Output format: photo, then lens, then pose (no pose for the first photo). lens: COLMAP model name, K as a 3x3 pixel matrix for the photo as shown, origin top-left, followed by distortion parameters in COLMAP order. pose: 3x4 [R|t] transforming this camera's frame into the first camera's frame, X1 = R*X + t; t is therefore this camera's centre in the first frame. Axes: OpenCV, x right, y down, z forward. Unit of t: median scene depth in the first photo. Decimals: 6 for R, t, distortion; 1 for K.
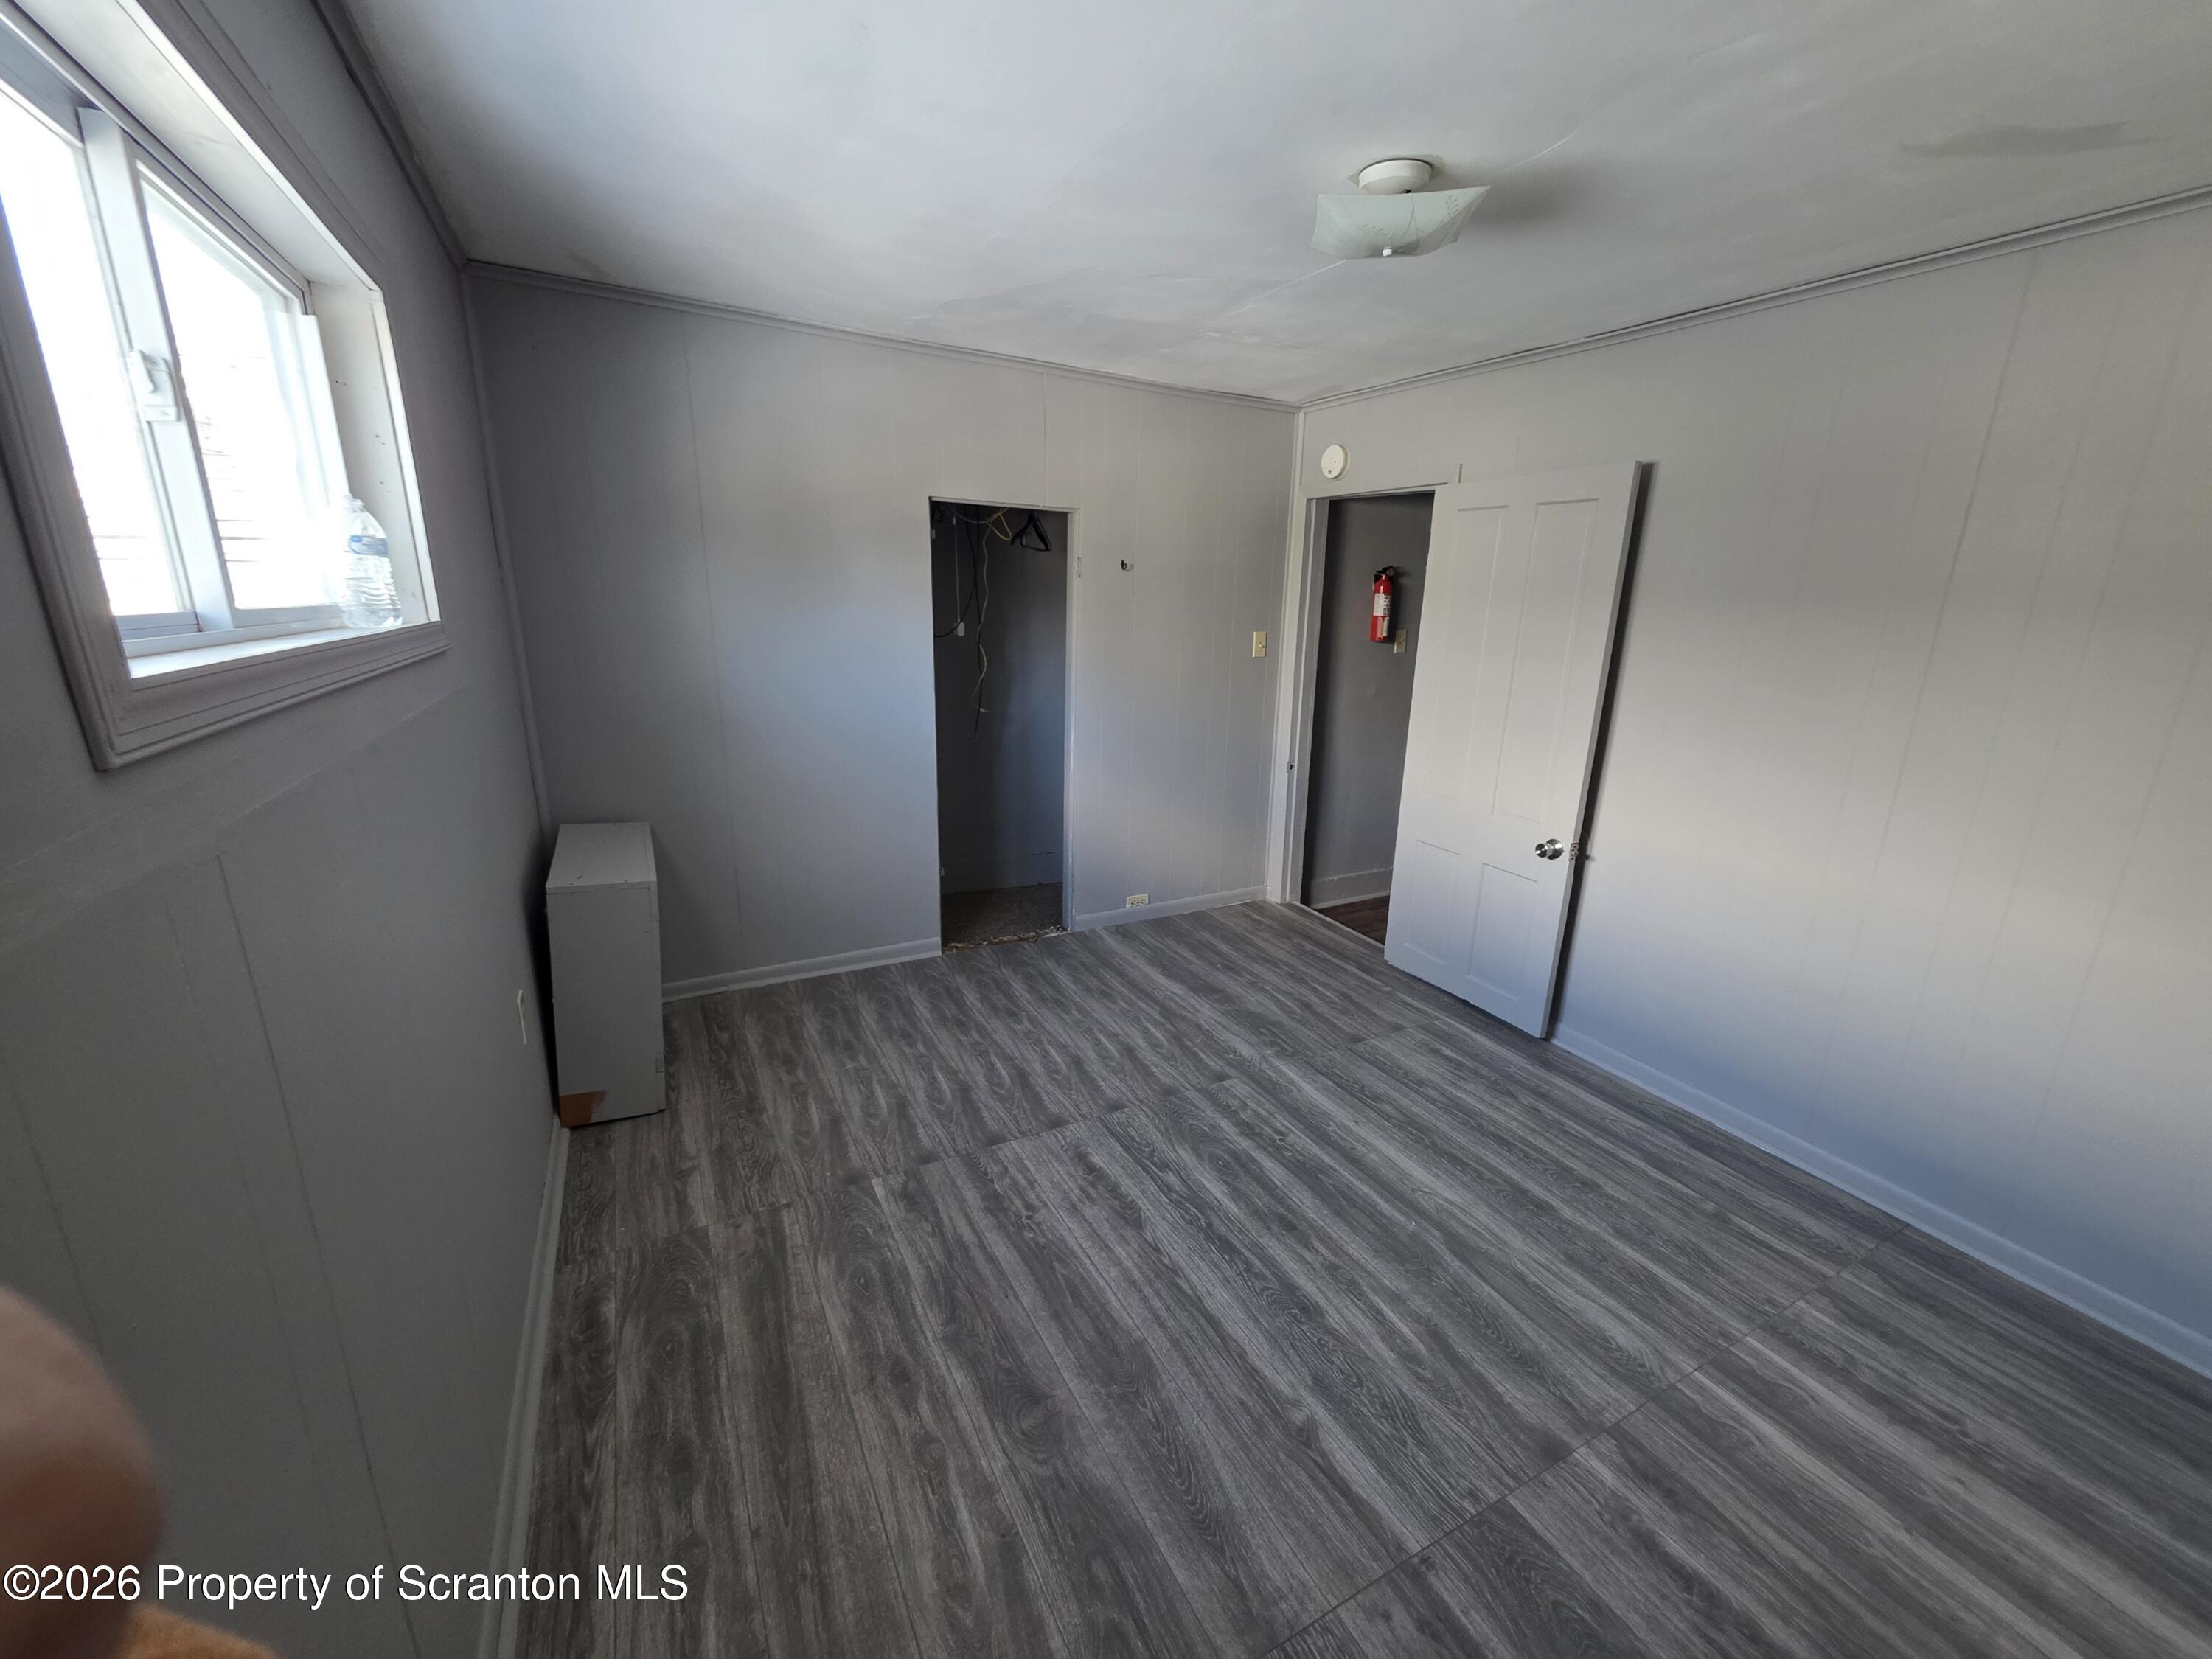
lens RADIAL K [[883.4, 0, 1107.8], [0, 883.4, 834.4], [0, 0, 1]] dist [-0.001932, -0.000148]
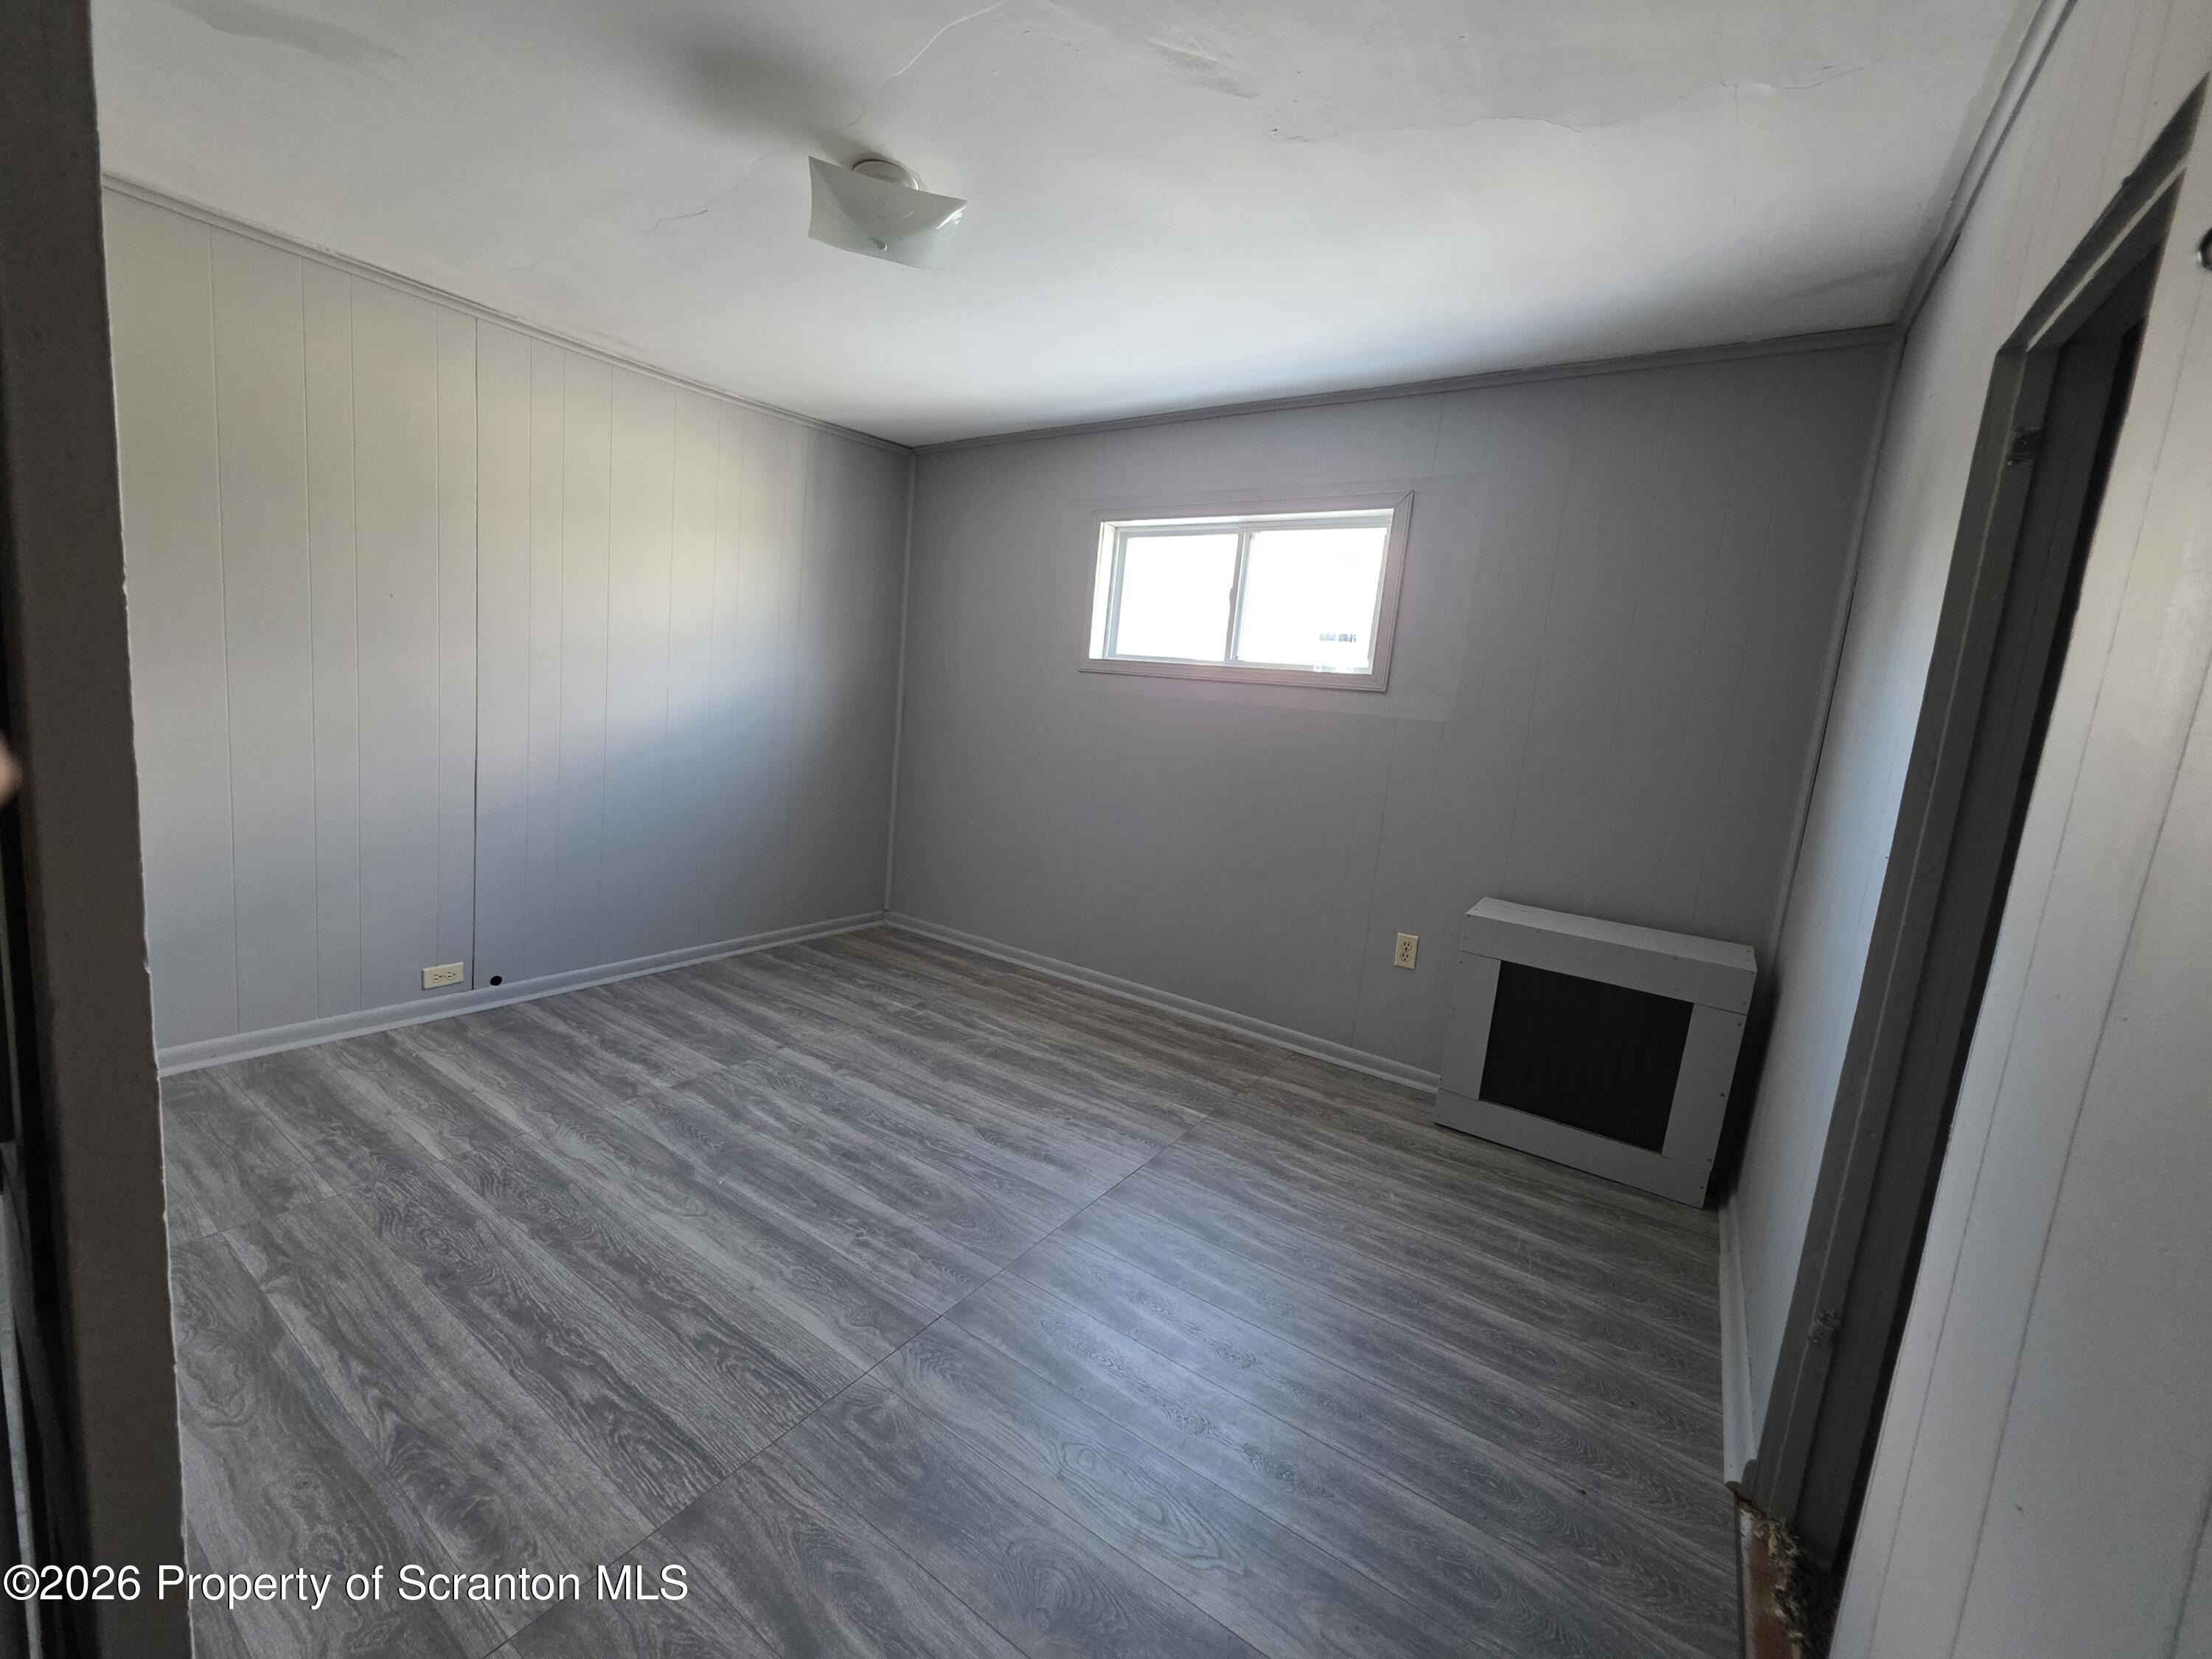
lens RADIAL K [[883.4, 0, 1113.2], [0, 883.4, 824.6], [0, 0, 1]] dist [-0.001932, -0.000148]
pose [[-0.876864, -0.032842, -0.479615, 0.463205], [-0.225922, 0.908784, 0.350816, -0.384425], [0.424345, 0.415973, -0.804299, 1.878826]]
